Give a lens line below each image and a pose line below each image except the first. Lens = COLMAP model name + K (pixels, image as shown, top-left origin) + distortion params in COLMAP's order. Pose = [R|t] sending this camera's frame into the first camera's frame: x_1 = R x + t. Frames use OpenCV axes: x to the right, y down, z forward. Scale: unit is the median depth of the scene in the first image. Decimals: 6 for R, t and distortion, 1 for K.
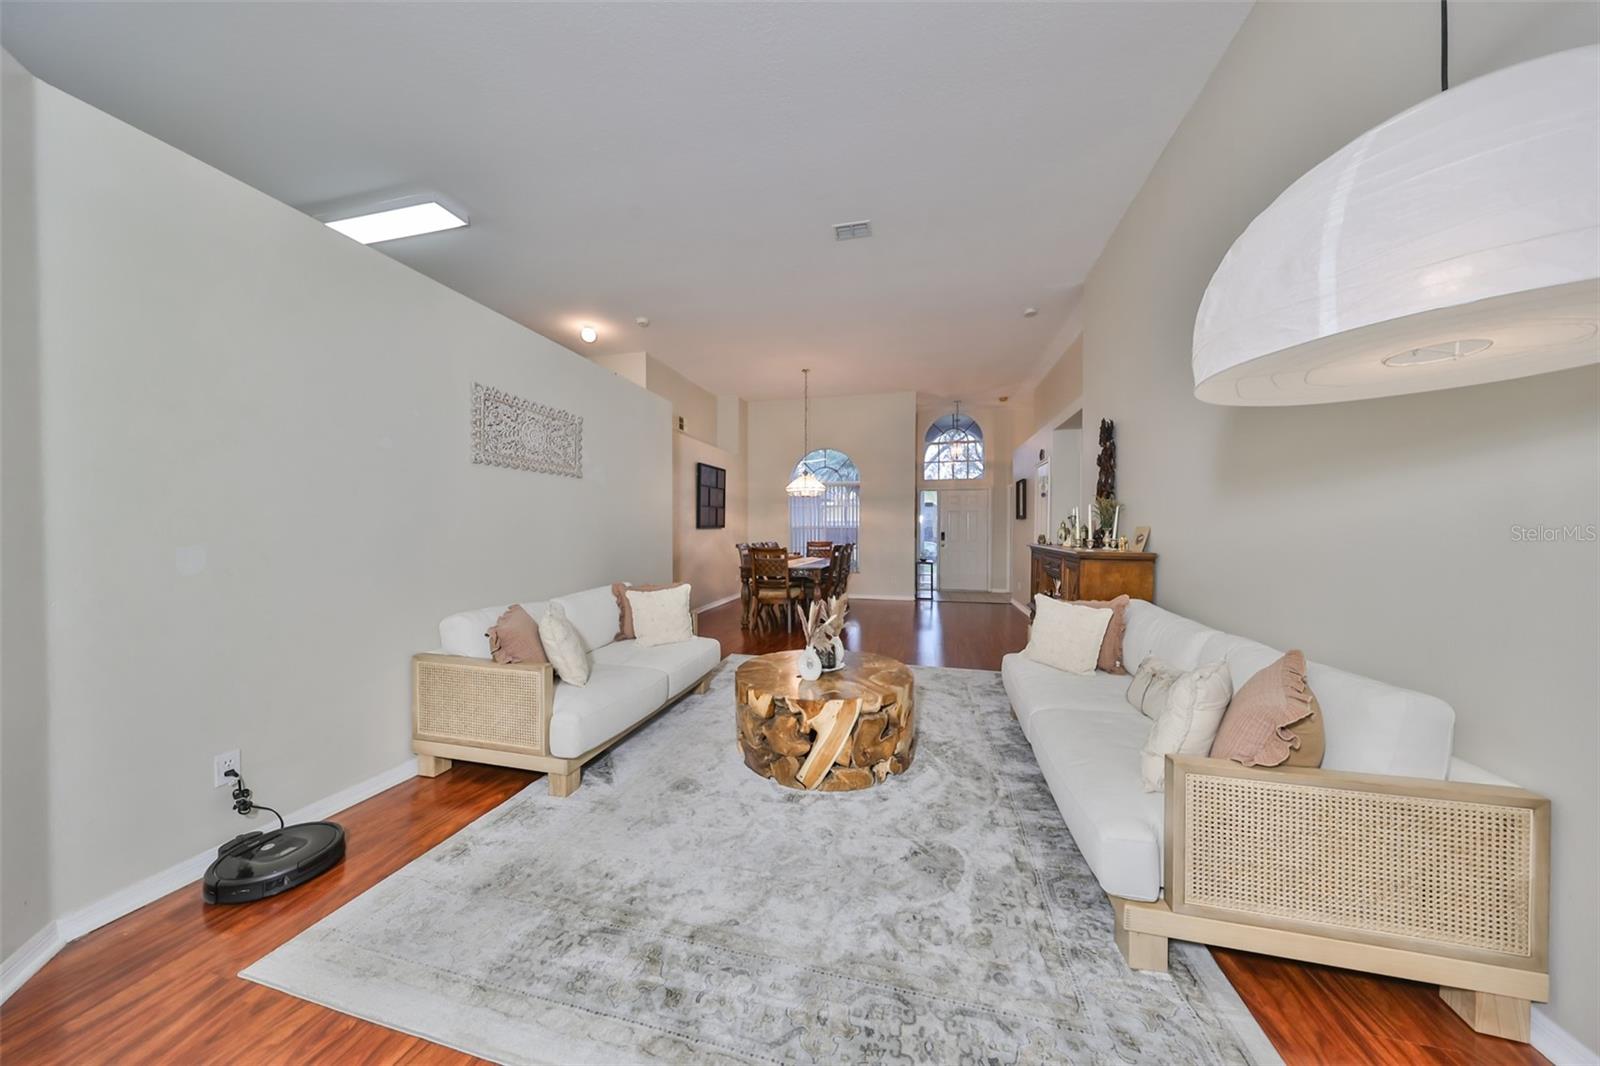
lens RADIAL K [[490.6, 0, 796.4], [0, 490.6, 531.3], [0, 0, 1]] dist [0.000088, -0.000094]
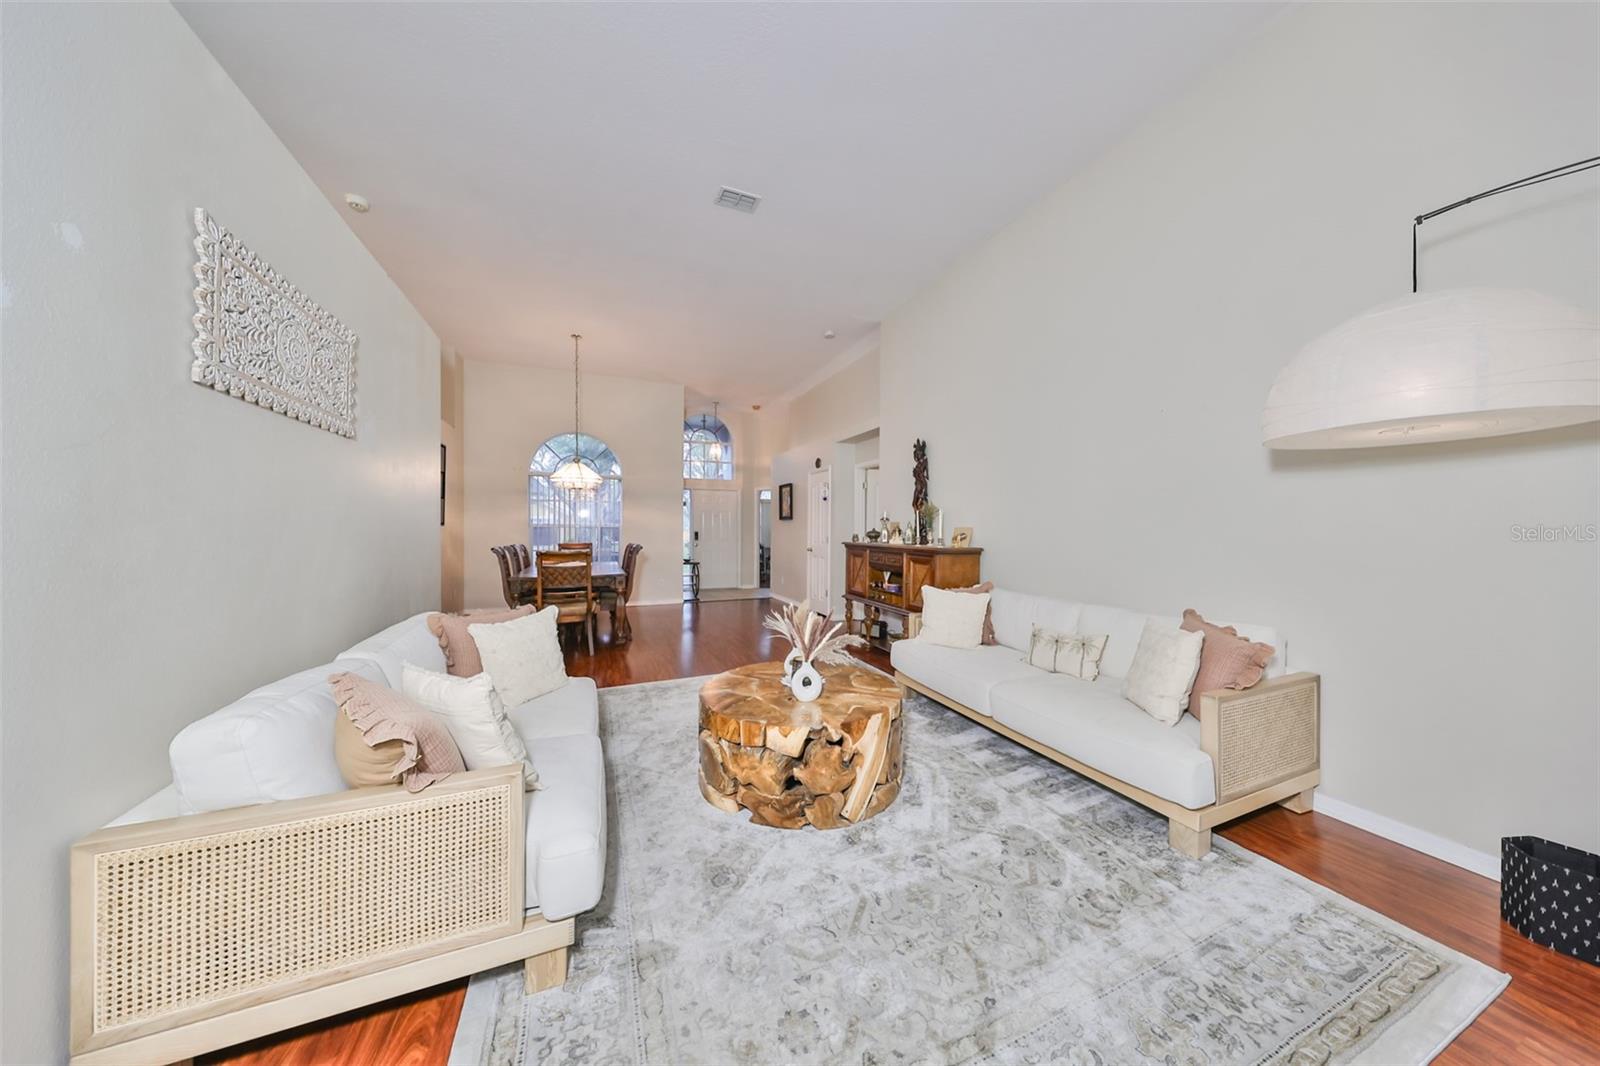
lens RADIAL K [[490.6, 0, 795.0], [0, 490.6, 531.4], [0, 0, 1]] dist [0.000088, -0.000094]
pose [[0.798498, -0.001187, 0.601996, -0.381193], [0.000478, 0.999999, 0.001338, -0.000511], [-0.601997, -0.000780, 0.798498, 0.230920]]
